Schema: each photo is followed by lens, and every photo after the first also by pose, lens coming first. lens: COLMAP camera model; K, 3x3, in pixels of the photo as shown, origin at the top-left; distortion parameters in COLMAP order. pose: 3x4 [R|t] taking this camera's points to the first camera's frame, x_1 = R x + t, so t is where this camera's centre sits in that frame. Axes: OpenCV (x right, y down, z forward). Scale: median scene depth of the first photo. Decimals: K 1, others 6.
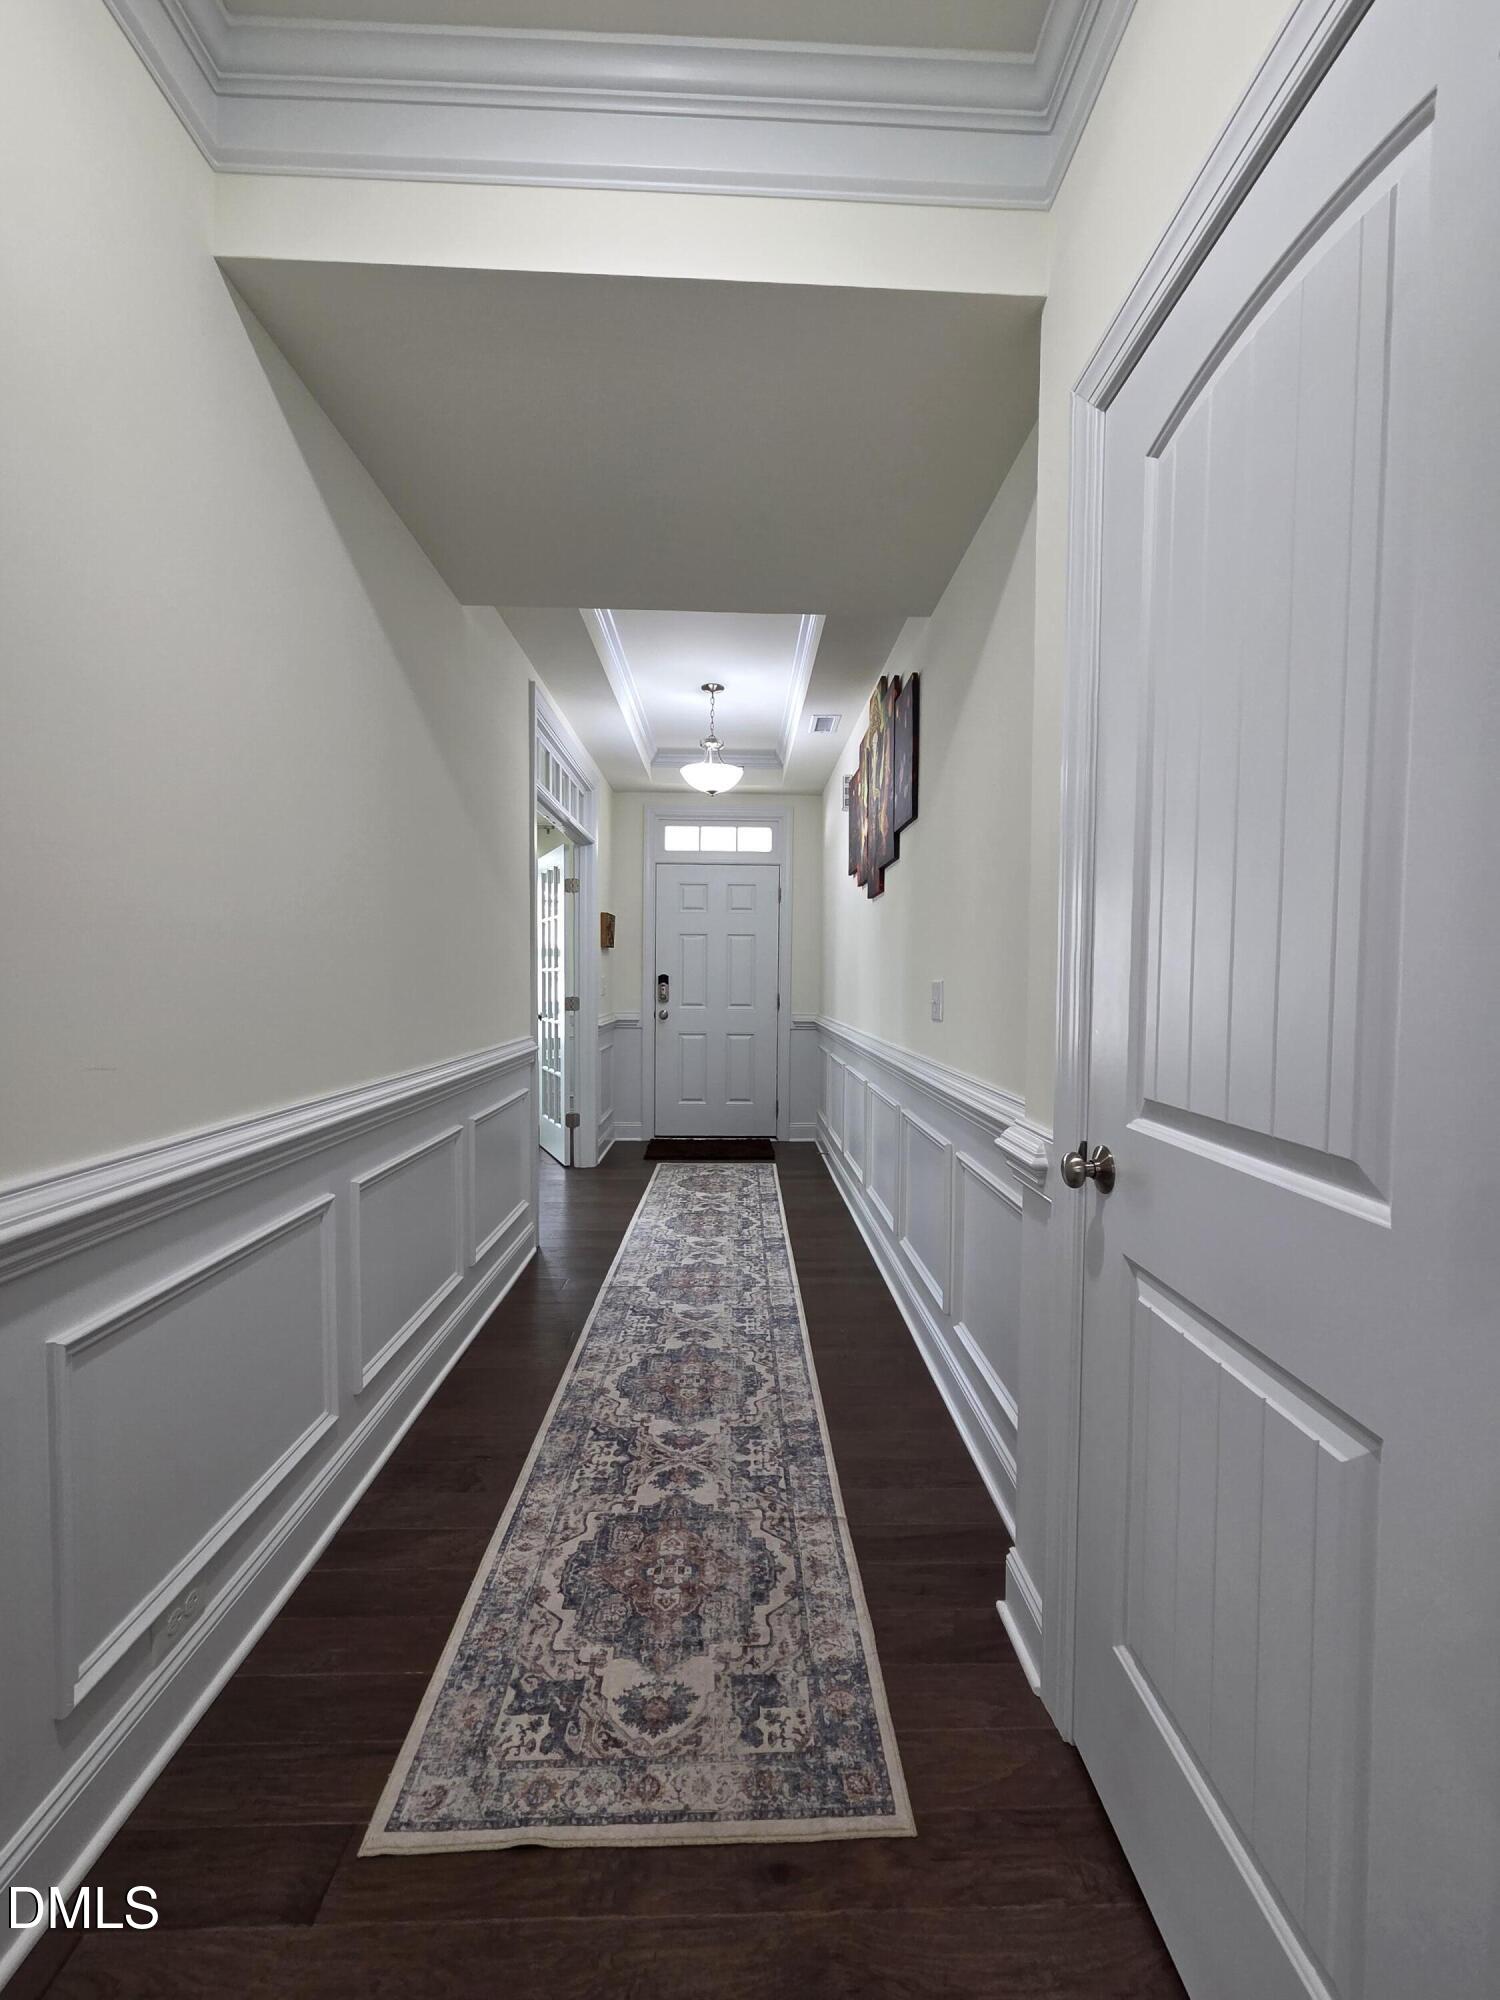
lens RADIAL K [[817.4, 0, 755.1], [0, 817.4, 1000.6], [0, 0, 1]] dist [0.002838, -0.001469]
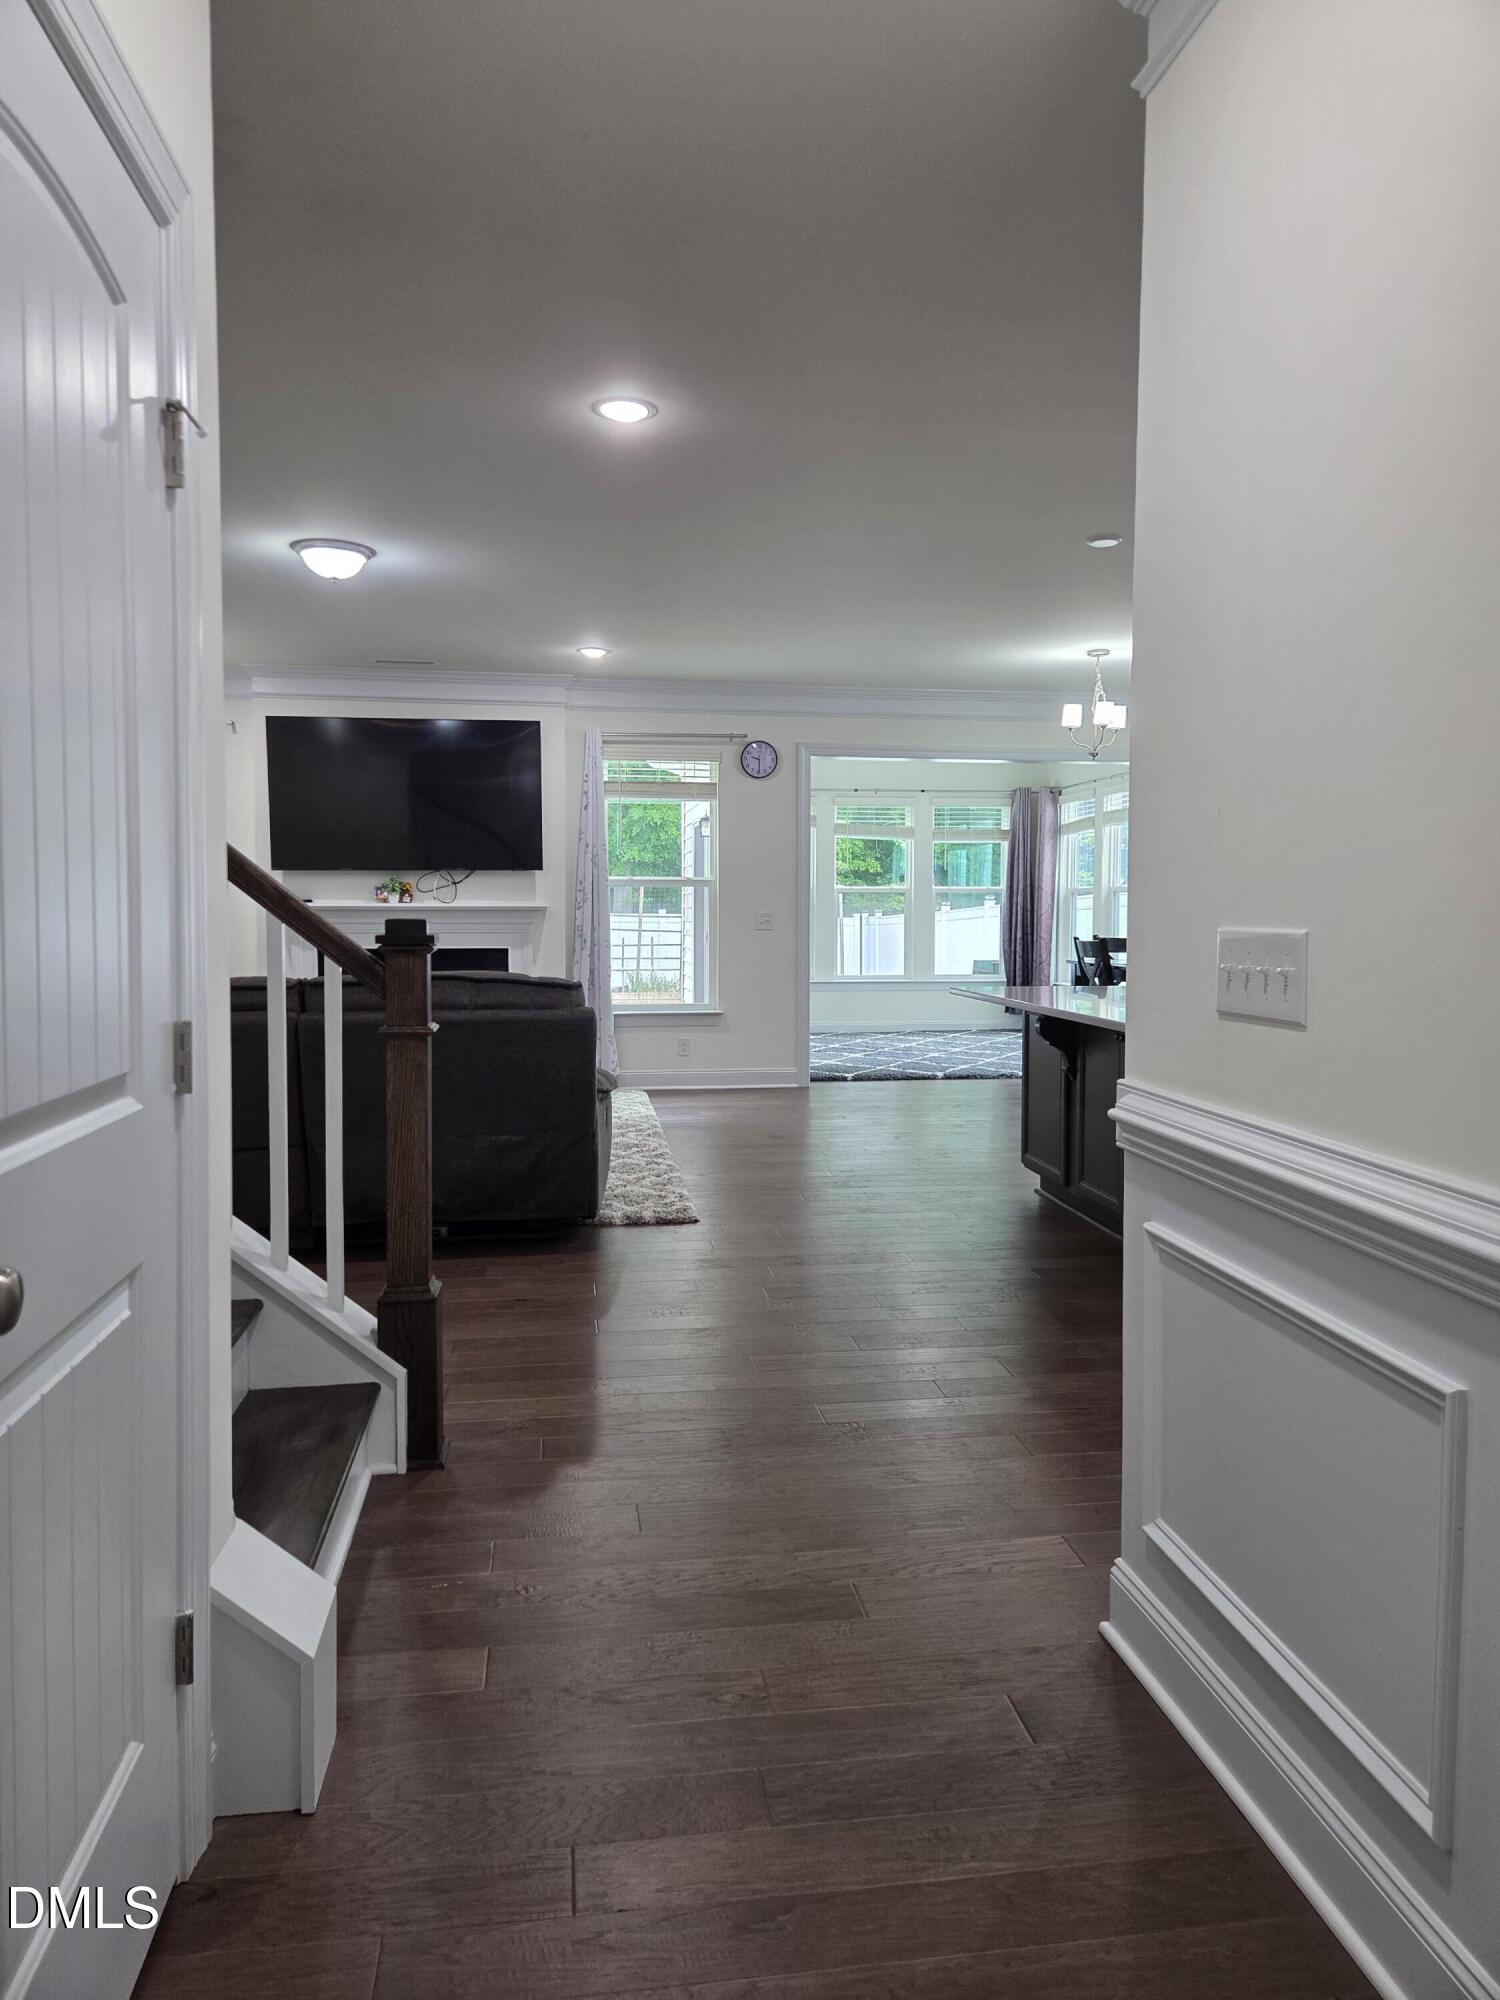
lens RADIAL K [[1333.7, 0, 761.1], [0, 1333.7, 991.1], [0, 0, 1]] dist [0.036987, -0.002758]
pose [[-0.992876, 0.001394, -0.119145, -0.005637], [-0.008565, 0.996510, 0.083033, -0.078995], [0.118845, 0.083462, -0.989399, 2.069987]]
